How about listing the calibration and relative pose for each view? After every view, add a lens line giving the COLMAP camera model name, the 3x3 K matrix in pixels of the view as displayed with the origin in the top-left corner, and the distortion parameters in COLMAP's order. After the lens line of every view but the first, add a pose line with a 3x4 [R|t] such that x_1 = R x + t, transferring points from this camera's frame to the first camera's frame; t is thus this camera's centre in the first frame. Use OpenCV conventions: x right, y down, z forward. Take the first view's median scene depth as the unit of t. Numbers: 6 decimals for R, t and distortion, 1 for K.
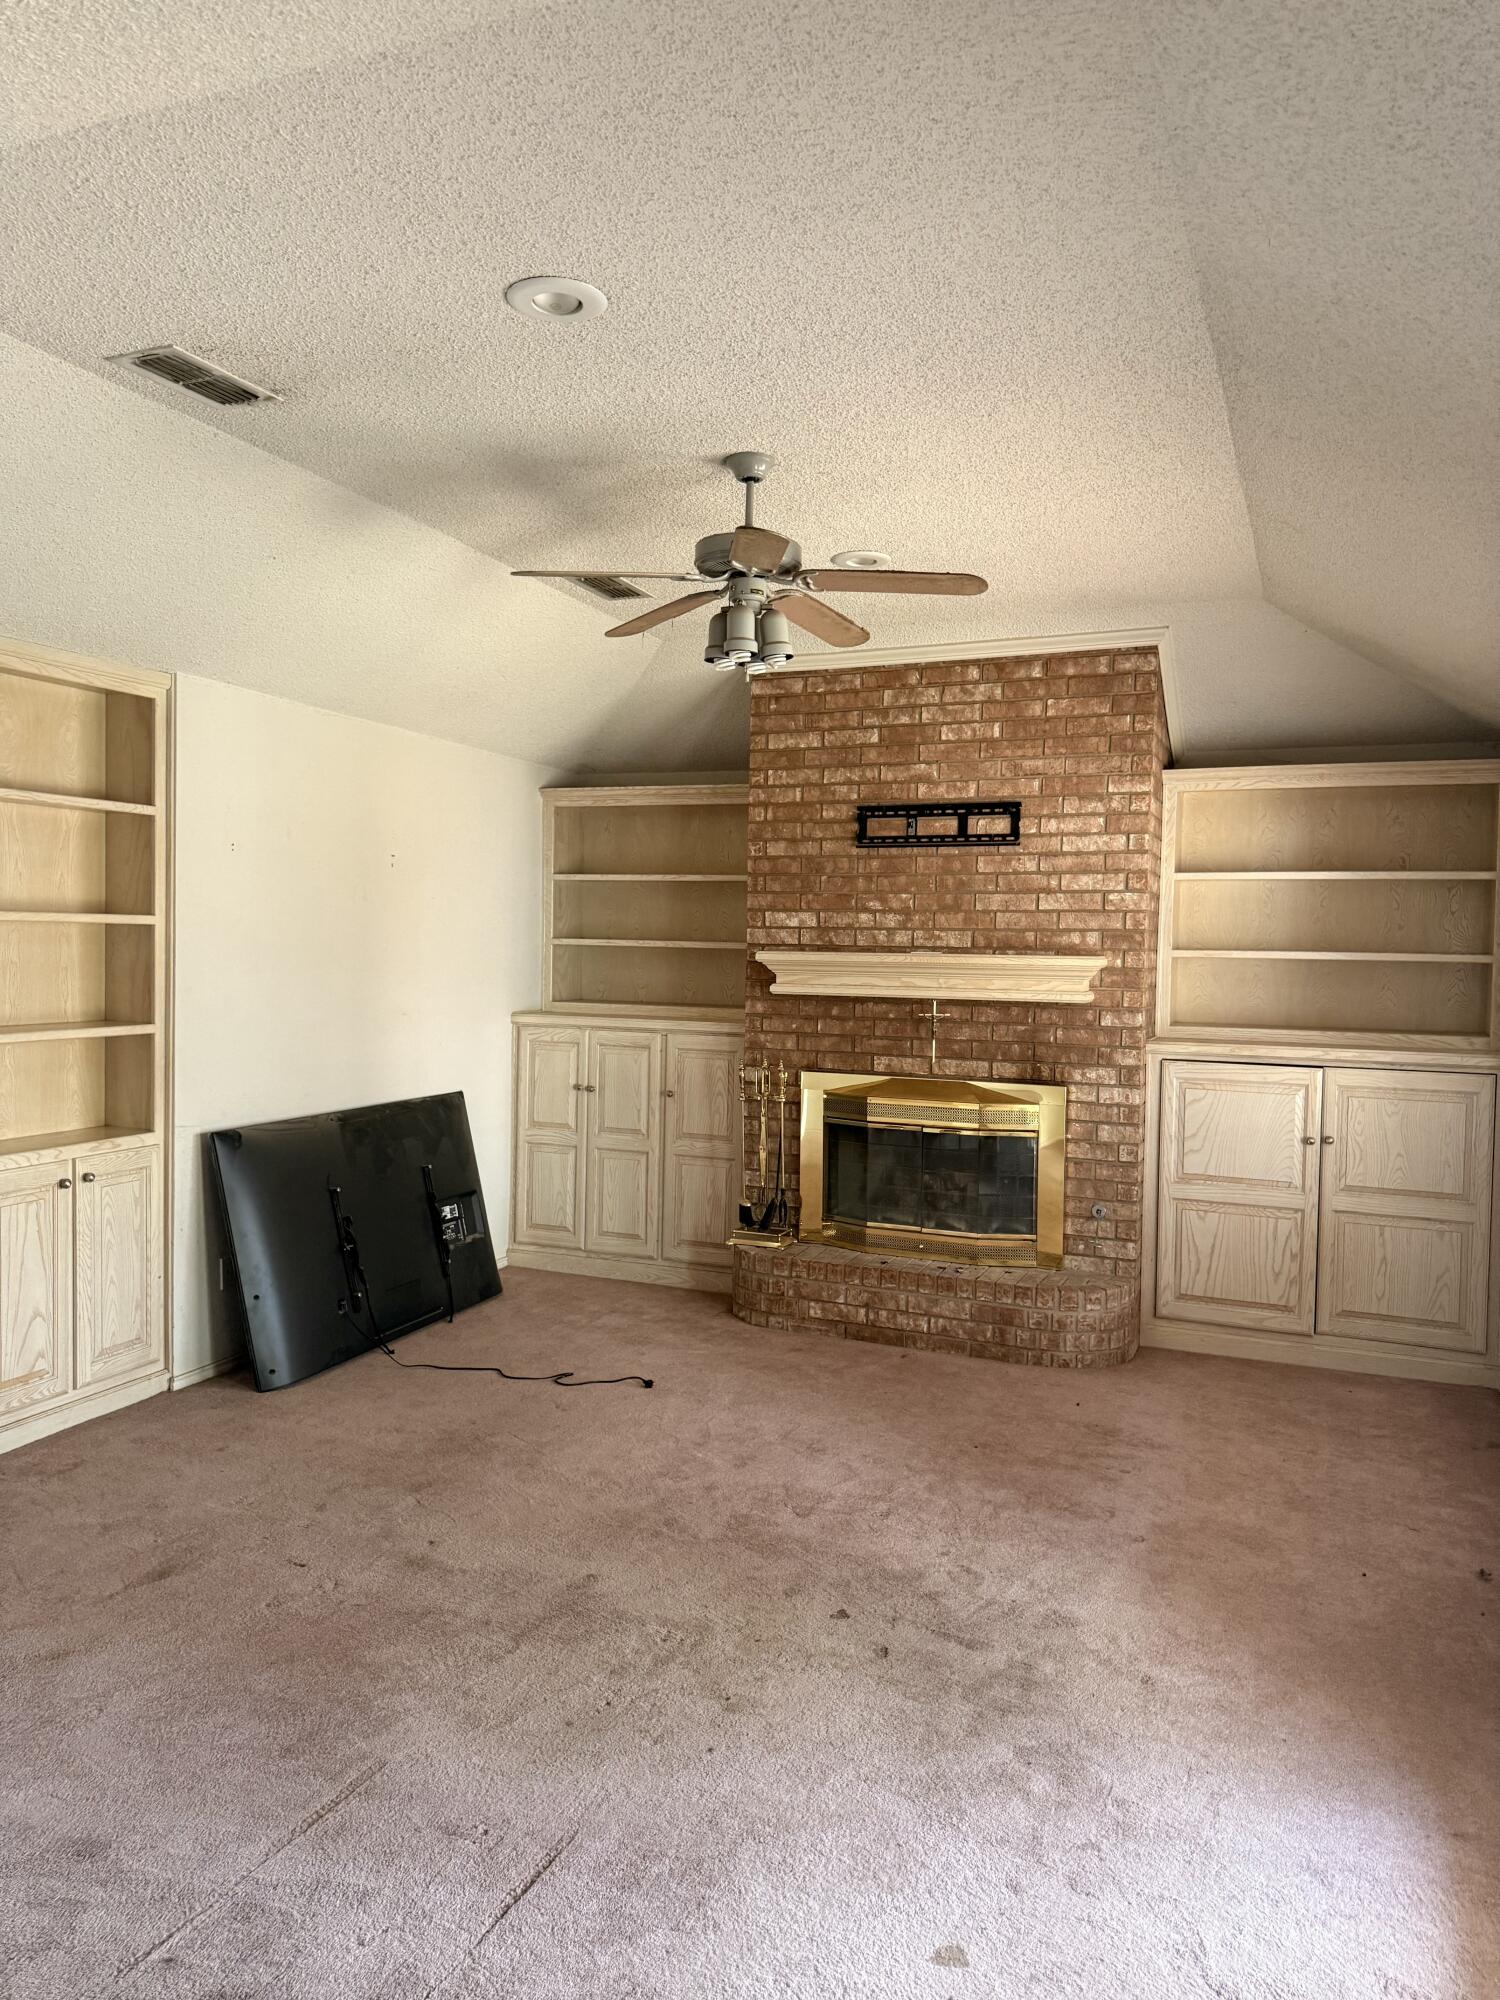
lens RADIAL K [[1407.5, 0, 755.2], [0, 1407.5, 996.7], [0, 0, 1]] dist [0.055812, -0.060250]
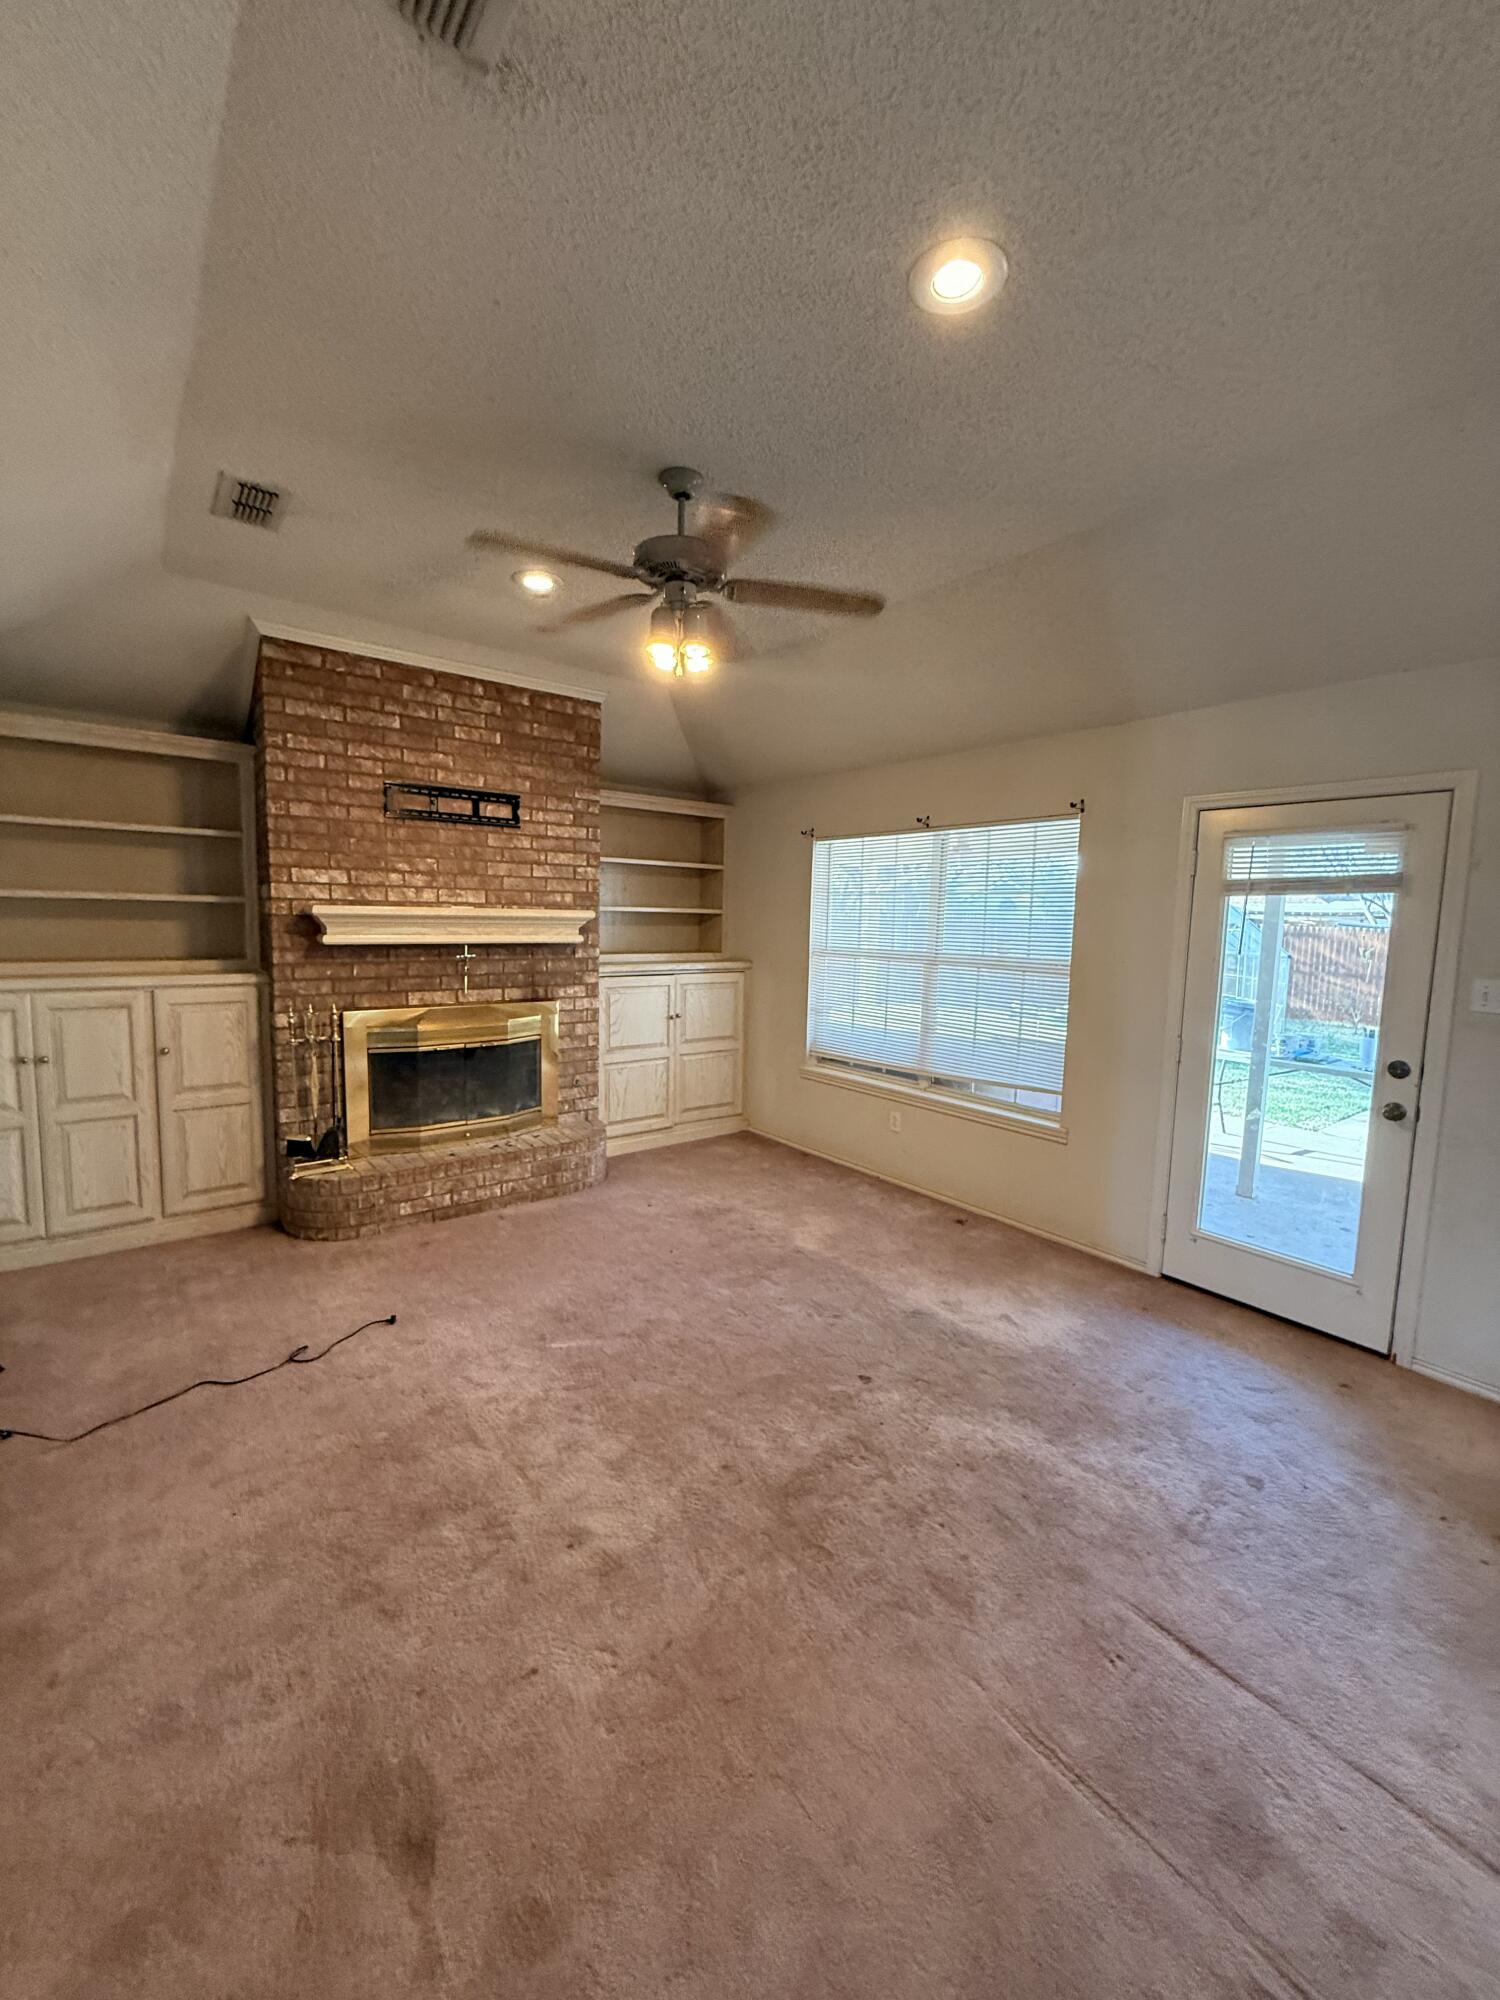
lens RADIAL K [[794.3, 0, 754.8], [0, 794.3, 994.2], [0, 0, 1]] dist [-0.004301, 0.001144]
pose [[0.476729, -0.094377, 0.873969, -0.384115], [0.017233, 0.995032, 0.098050, -0.018967], [-0.878881, -0.031682, 0.475987, 0.425176]]
